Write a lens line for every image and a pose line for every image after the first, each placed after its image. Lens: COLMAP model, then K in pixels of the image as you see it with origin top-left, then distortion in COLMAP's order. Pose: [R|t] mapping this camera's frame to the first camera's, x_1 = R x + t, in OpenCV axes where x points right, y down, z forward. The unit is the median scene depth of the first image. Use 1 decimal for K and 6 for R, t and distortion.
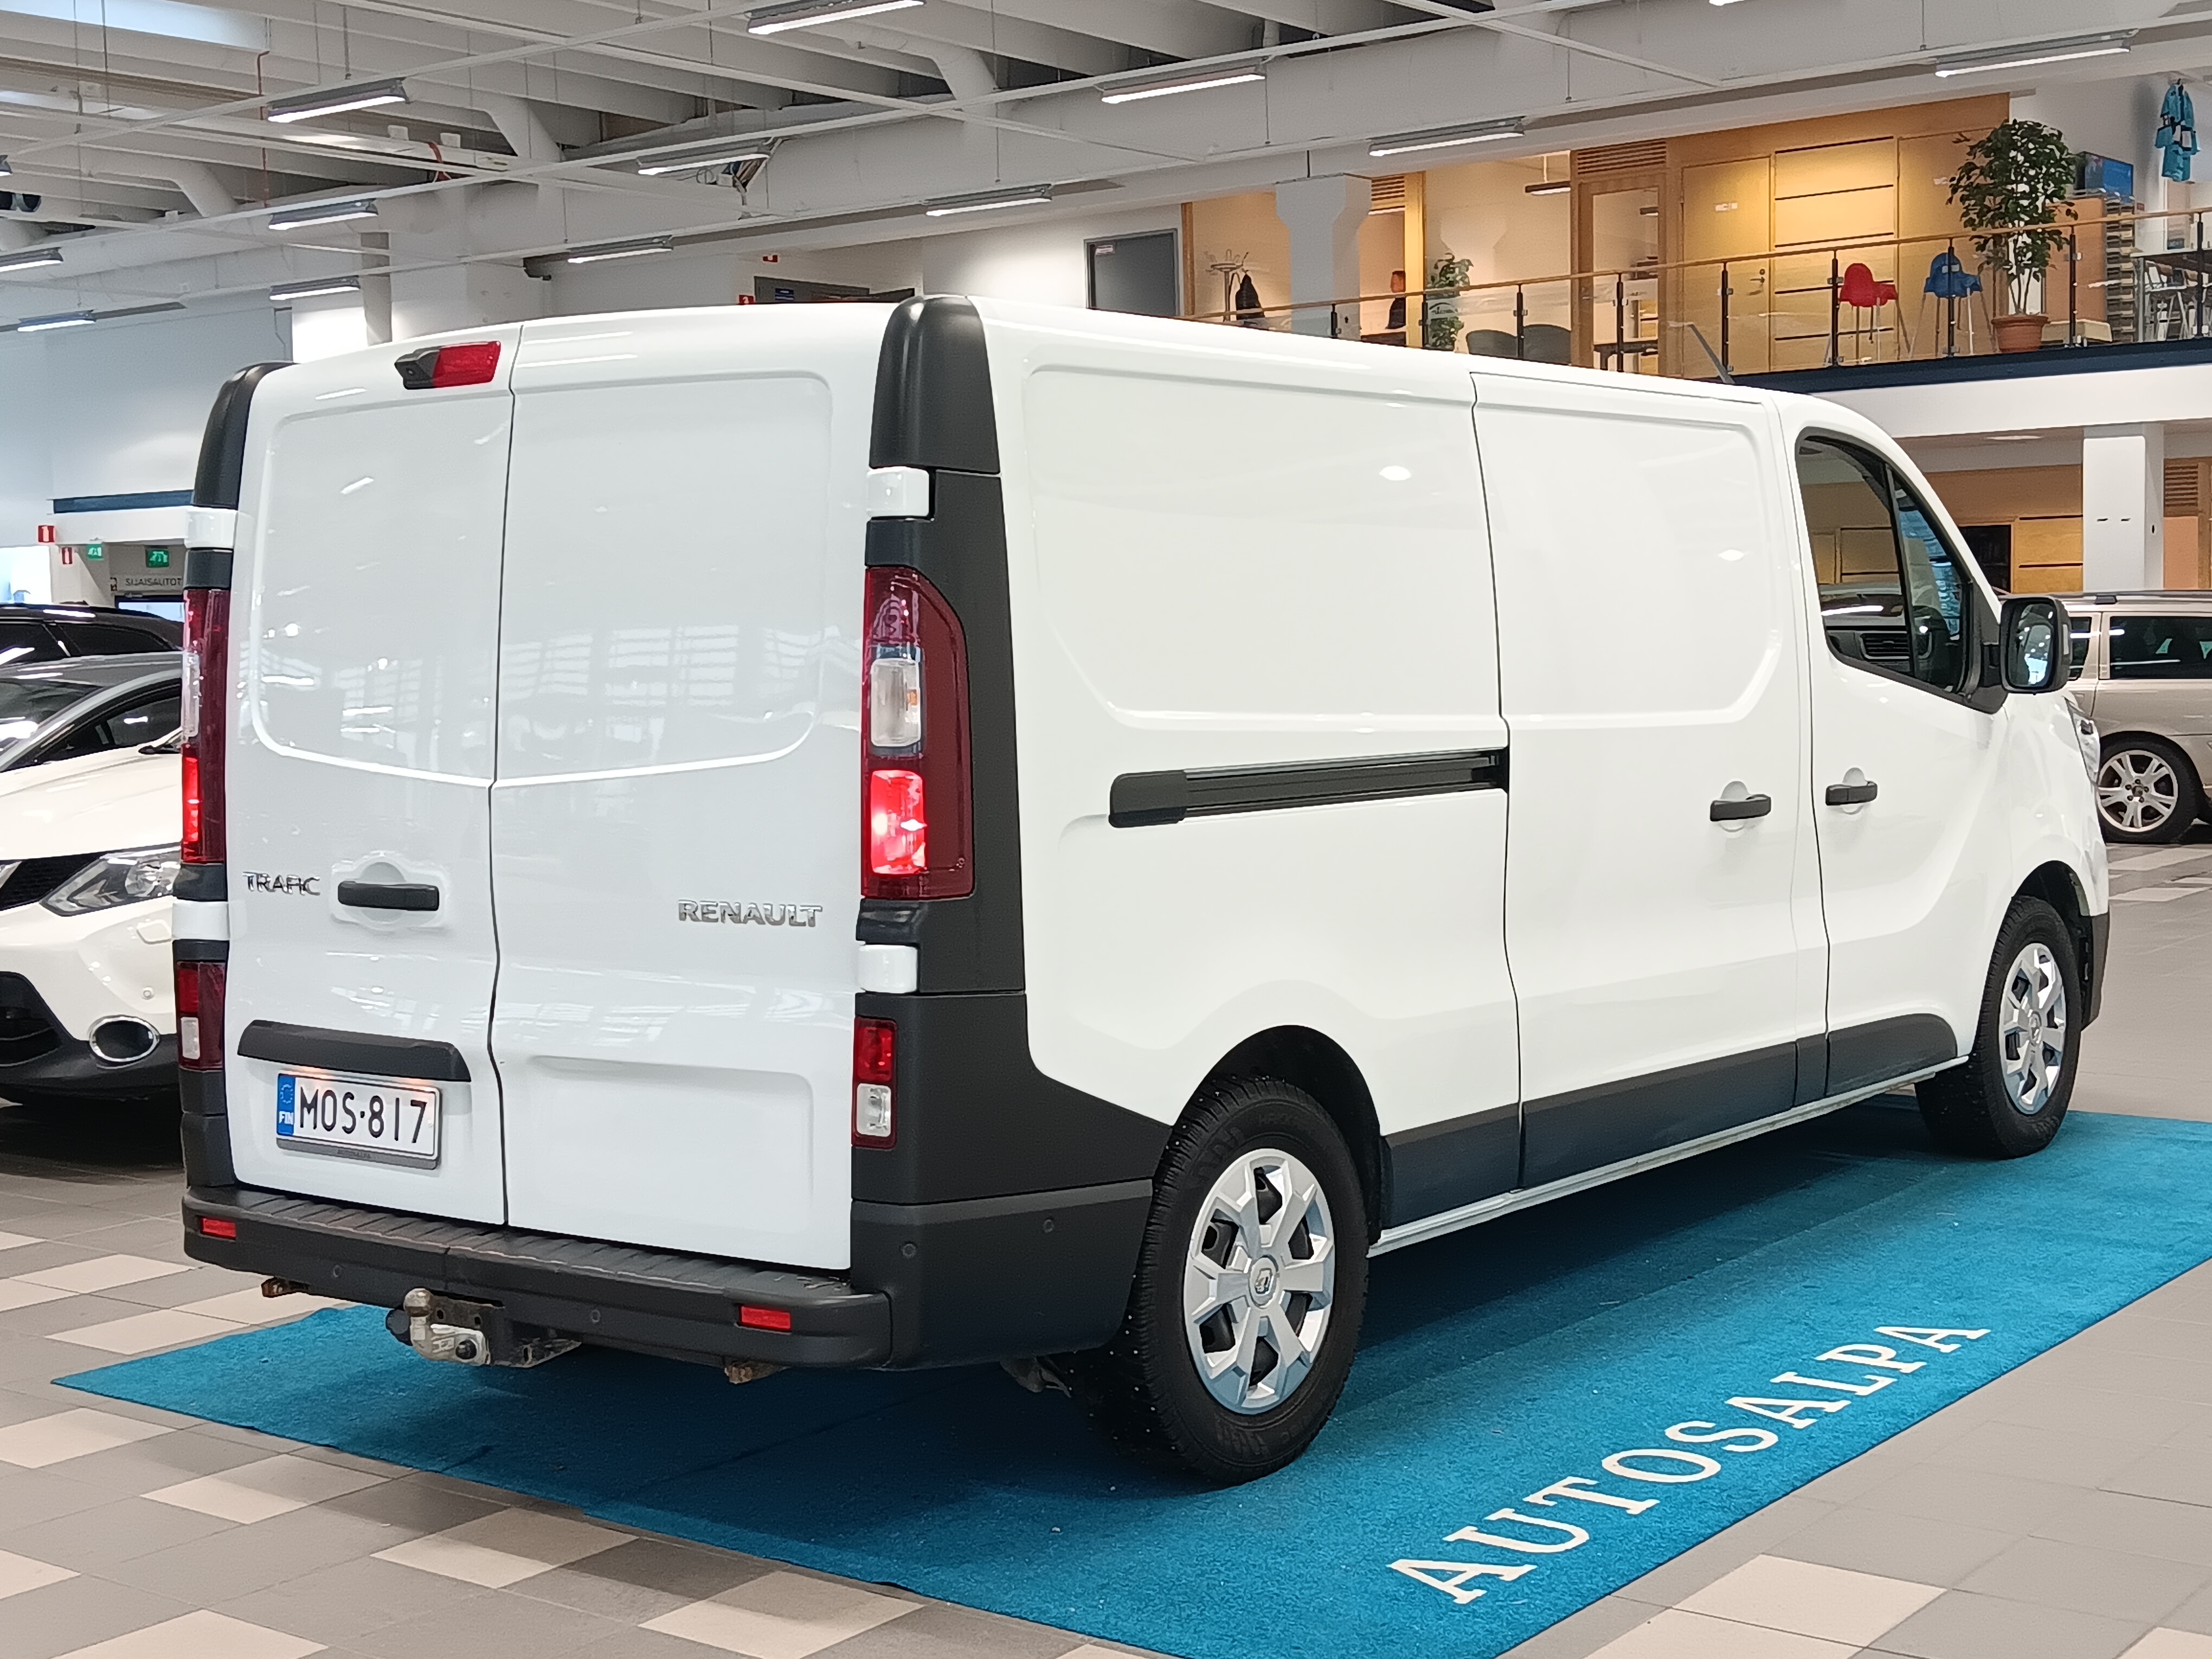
lens RADIAL K [[2956.5, 0, 1120.7], [0, 2956.5, 855.1], [0, 0, 1]] dist [0.173928, -0.269513]
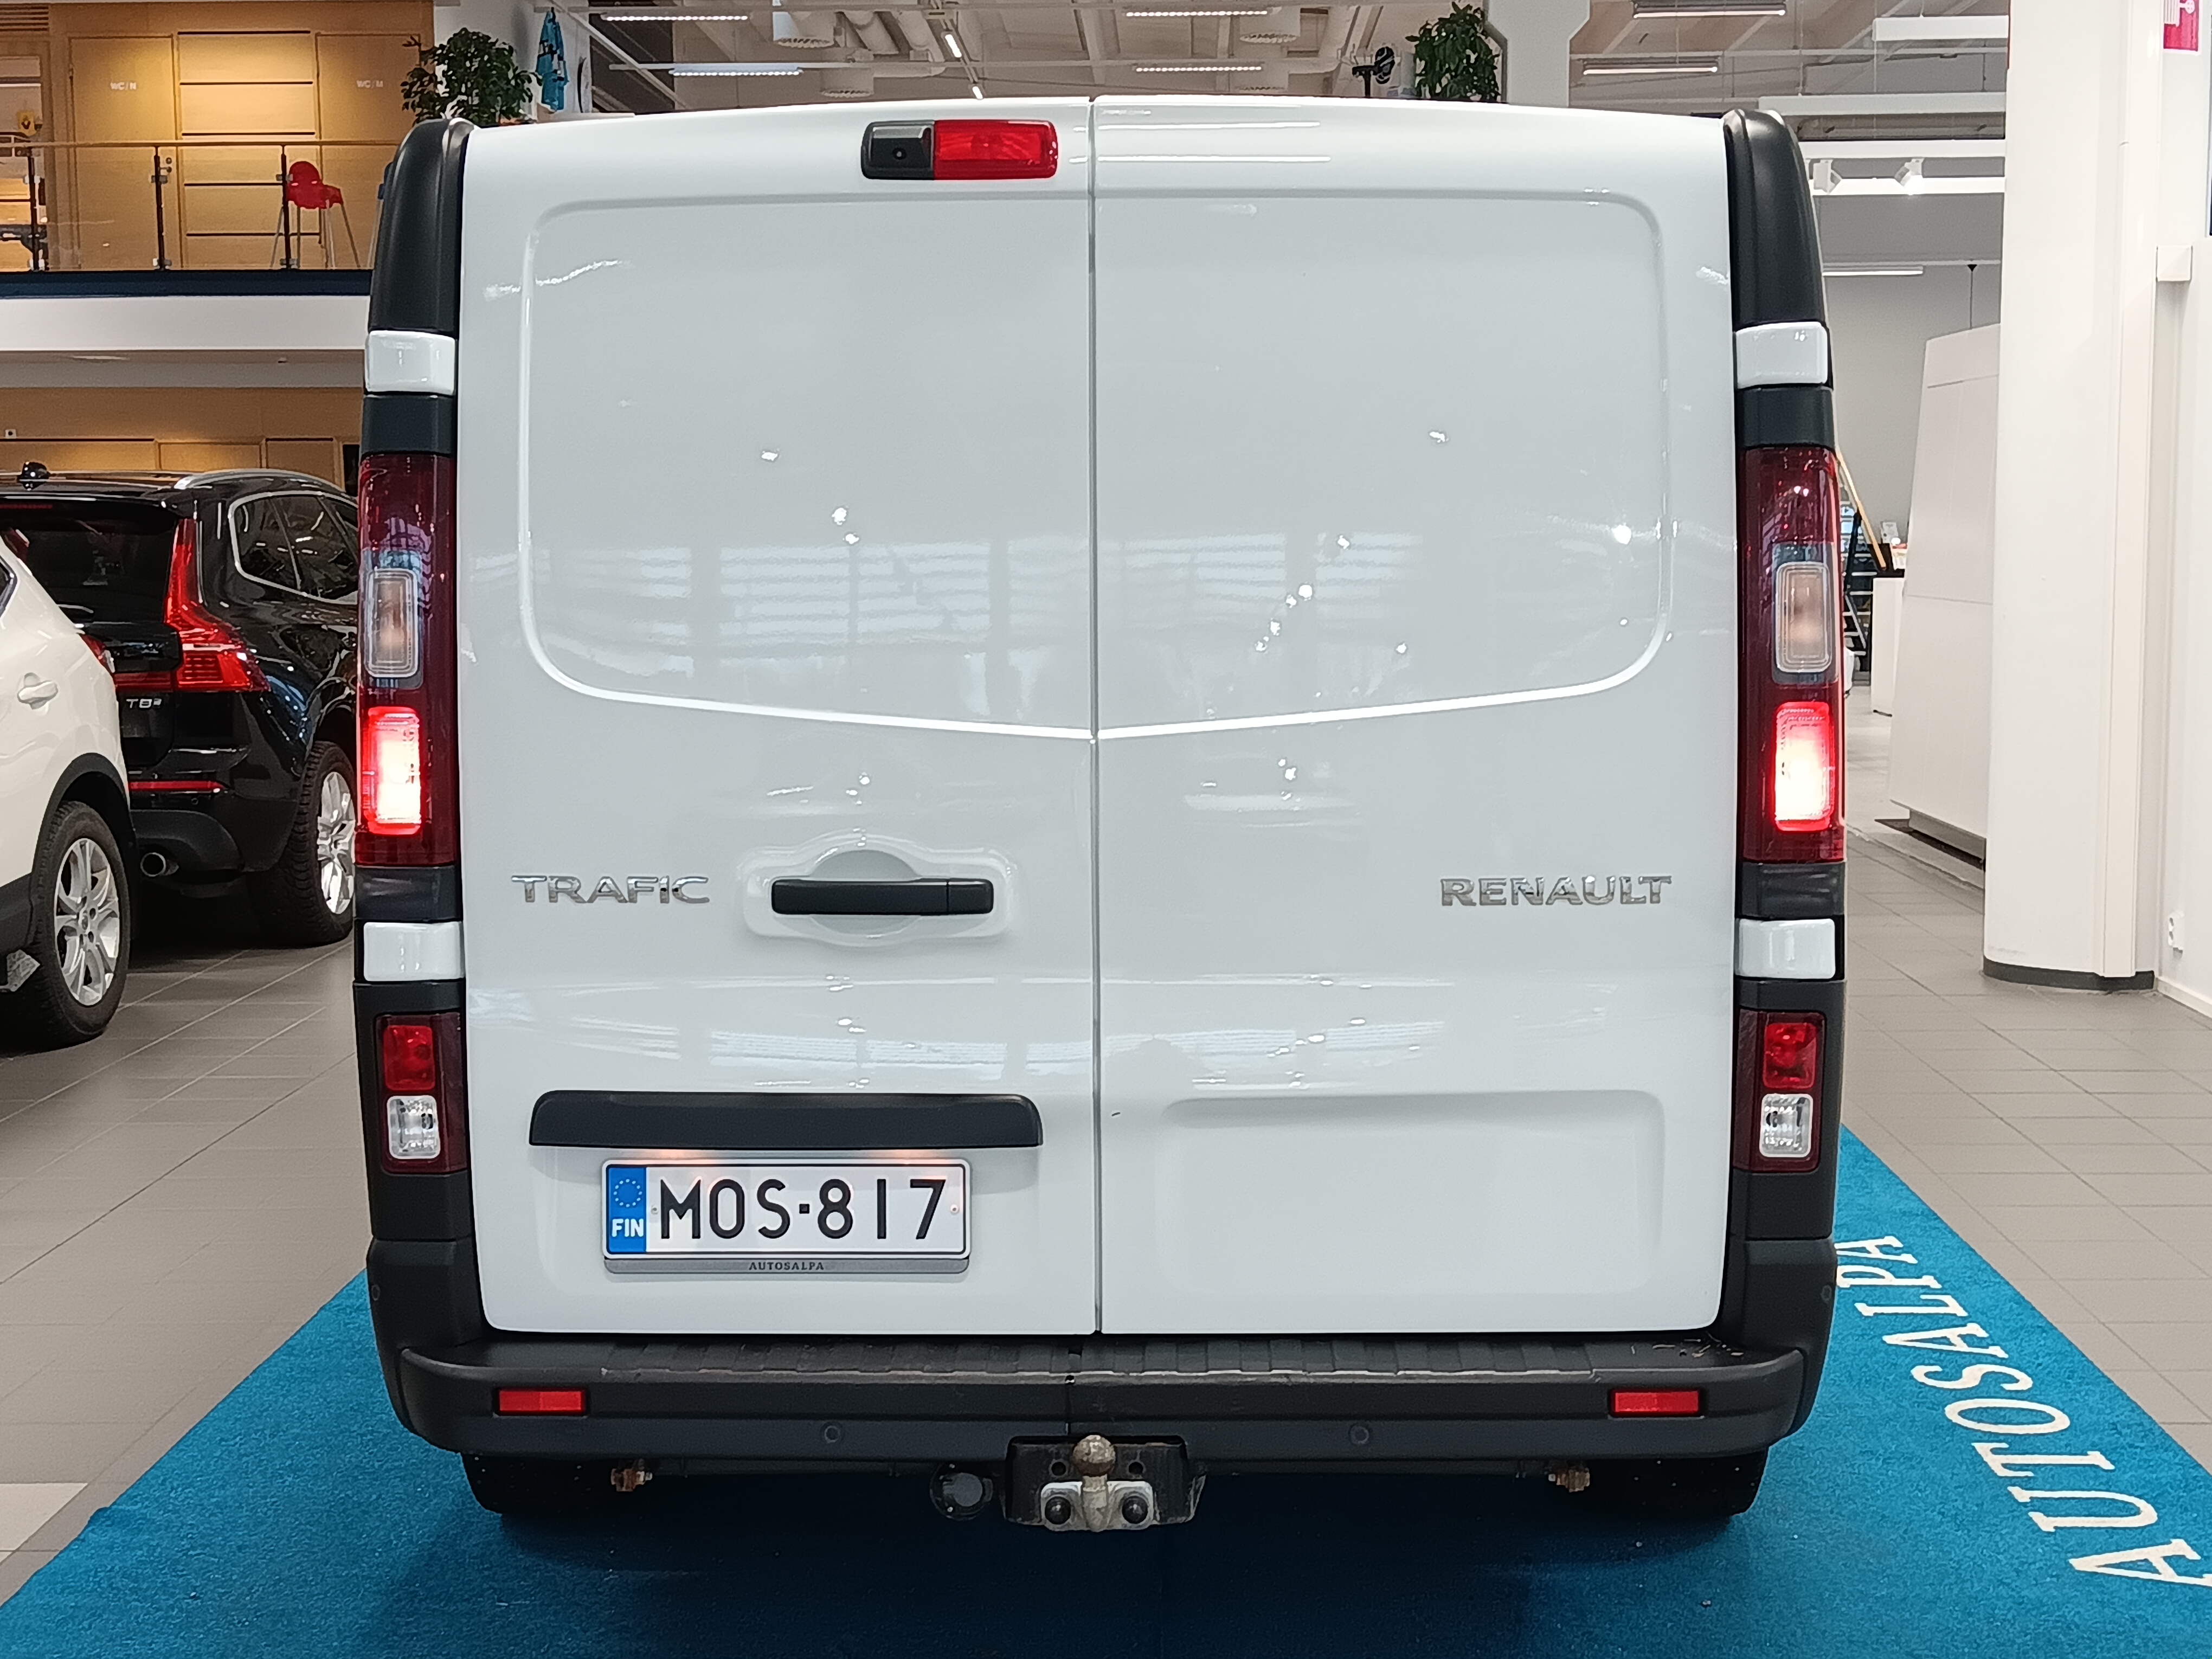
lens RADIAL K [[2956.5, 0, 1120.7], [0, 2956.5, 855.1], [0, 0, 1]] dist [0.173928, -0.269513]
pose [[0.805929, -0.048425, 0.590028, -0.614649], [0.034451, 0.998796, 0.034916, -0.018910], [-0.591008, -0.007813, 0.806628, 0.397988]]
